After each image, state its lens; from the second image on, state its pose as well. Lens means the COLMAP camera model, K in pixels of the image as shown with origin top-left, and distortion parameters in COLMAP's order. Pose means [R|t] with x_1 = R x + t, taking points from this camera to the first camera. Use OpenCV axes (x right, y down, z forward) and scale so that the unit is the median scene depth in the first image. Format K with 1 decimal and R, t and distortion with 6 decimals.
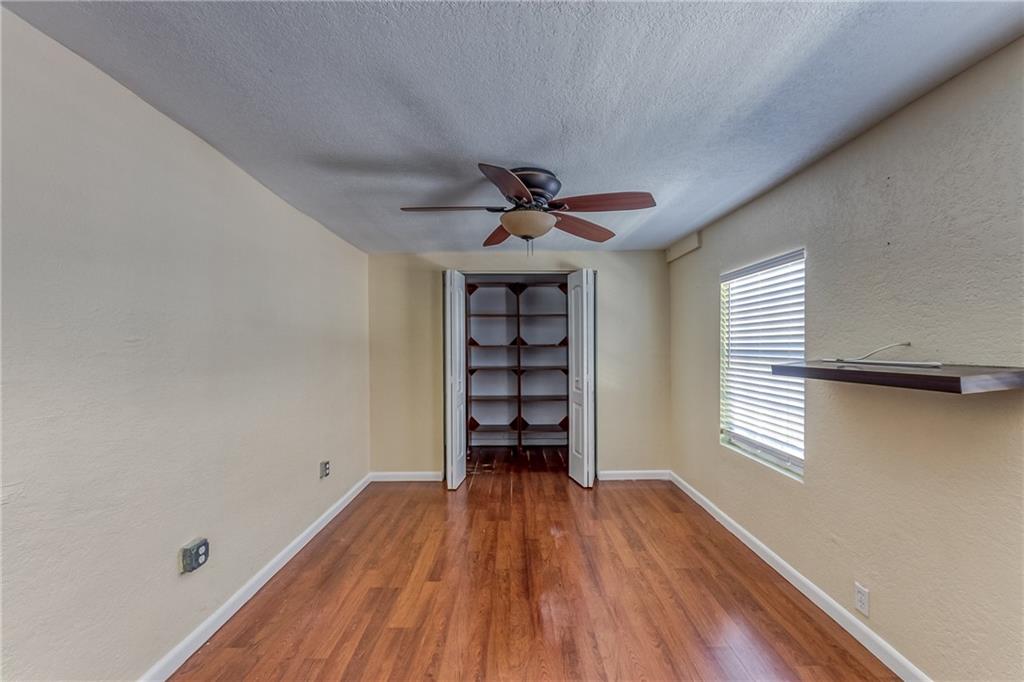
lens RADIAL K [[429.8, 0, 515.2], [0, 429.8, 349.1], [0, 0, 1]] dist [0.001920, -0.000546]
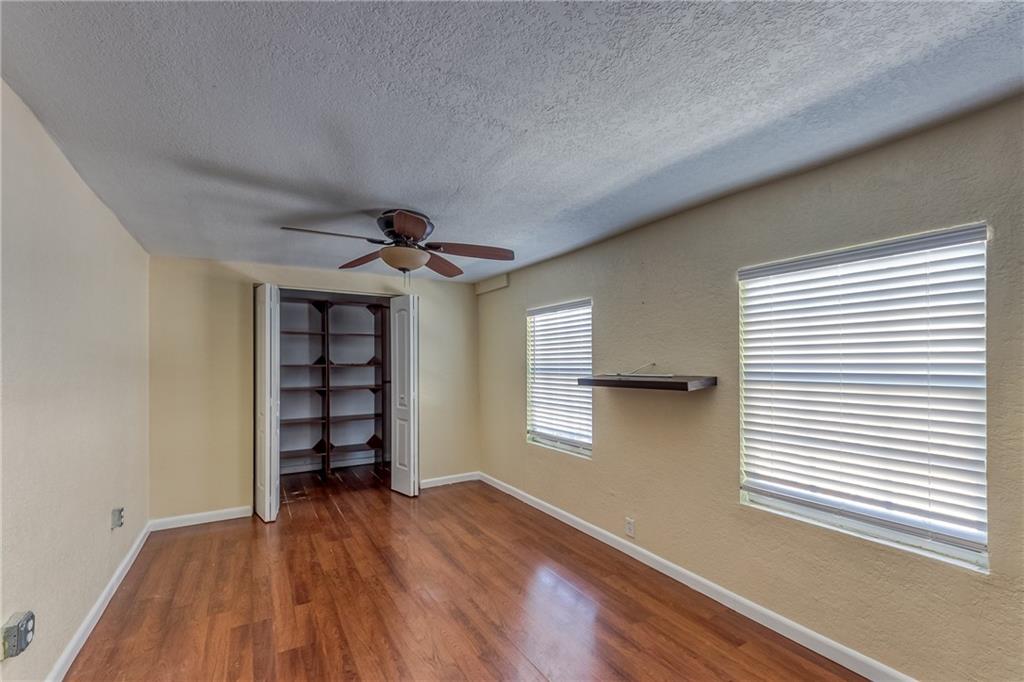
lens RADIAL K [[432.2, 0, 510.4], [0, 432.2, 360.1], [0, 0, 1]] dist [0.001300, -0.000601]
pose [[0.859737, 0.004772, 0.510716, -0.297670], [0.005244, 0.999821, -0.018170, 0.000006], [-0.510711, 0.018299, 0.859558, -0.111161]]
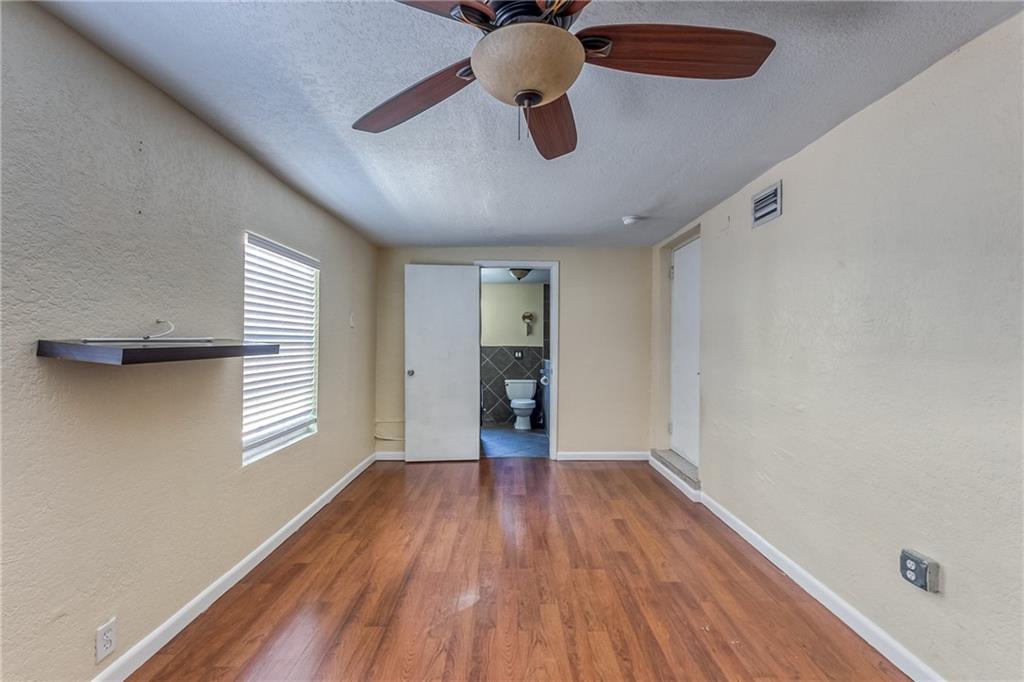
lens RADIAL K [[436.3, 0, 524.8], [0, 436.3, 341.8], [0, 0, 1]] dist [0.000520, 0.000002]
pose [[-0.999615, -0.002266, -0.027636, 0.044508], [-0.002572, 0.999936, 0.011051, 0.016516], [0.027609, 0.011118, -0.999557, 1.448206]]
